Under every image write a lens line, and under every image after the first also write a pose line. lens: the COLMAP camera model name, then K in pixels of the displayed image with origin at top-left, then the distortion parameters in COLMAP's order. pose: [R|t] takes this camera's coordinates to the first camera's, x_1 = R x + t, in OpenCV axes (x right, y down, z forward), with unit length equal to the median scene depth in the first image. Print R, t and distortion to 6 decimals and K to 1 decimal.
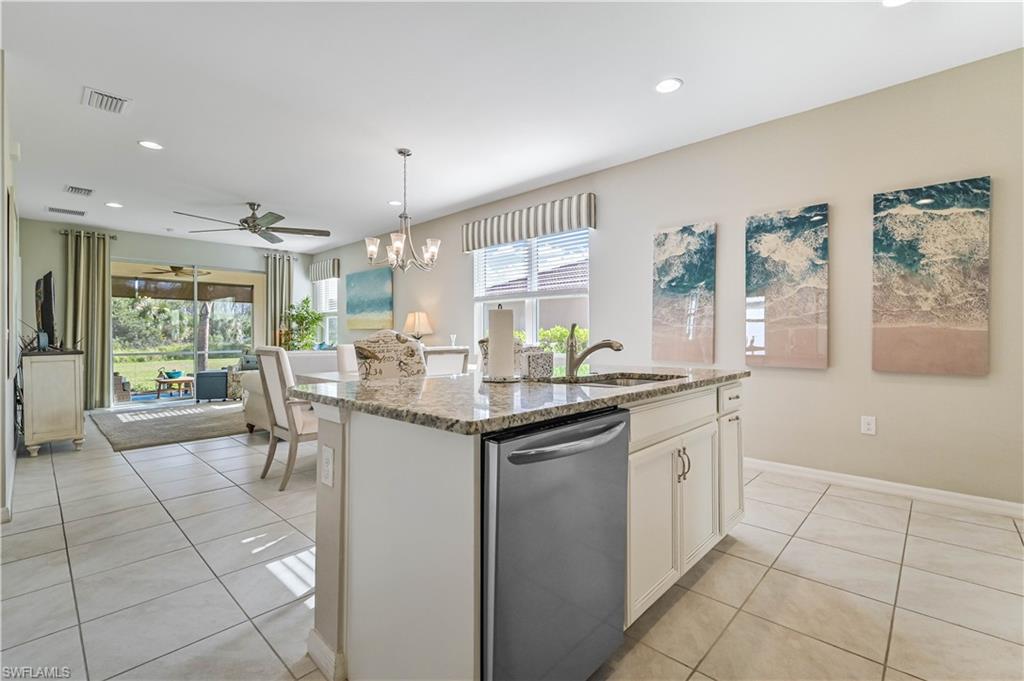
lens RADIAL K [[457.0, 0, 519.5], [0, 457.0, 334.1], [0, 0, 1]] dist [-0.005226, 0.002782]
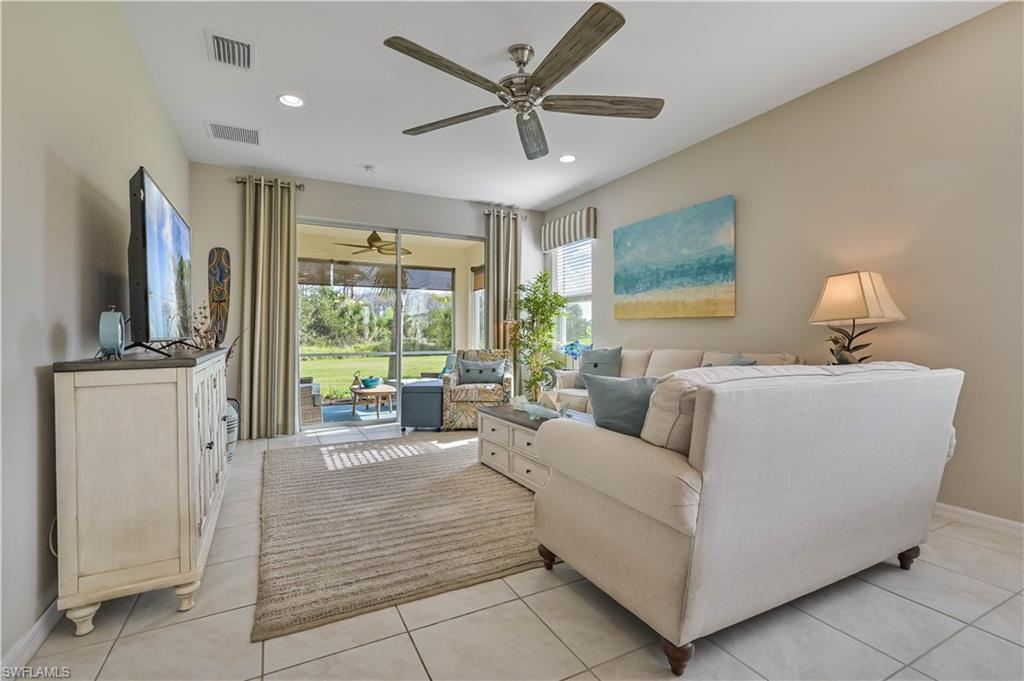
lens RADIAL K [[457.0, 0, 513.1], [0, 457.0, 335.5], [0, 0, 1]] dist [-0.005226, 0.002782]
pose [[0.944594, 0.003025, -0.328227, -0.599488], [-0.002430, 0.999995, 0.002224, 0.016375], [0.328232, -0.001303, 0.944596, 0.756019]]
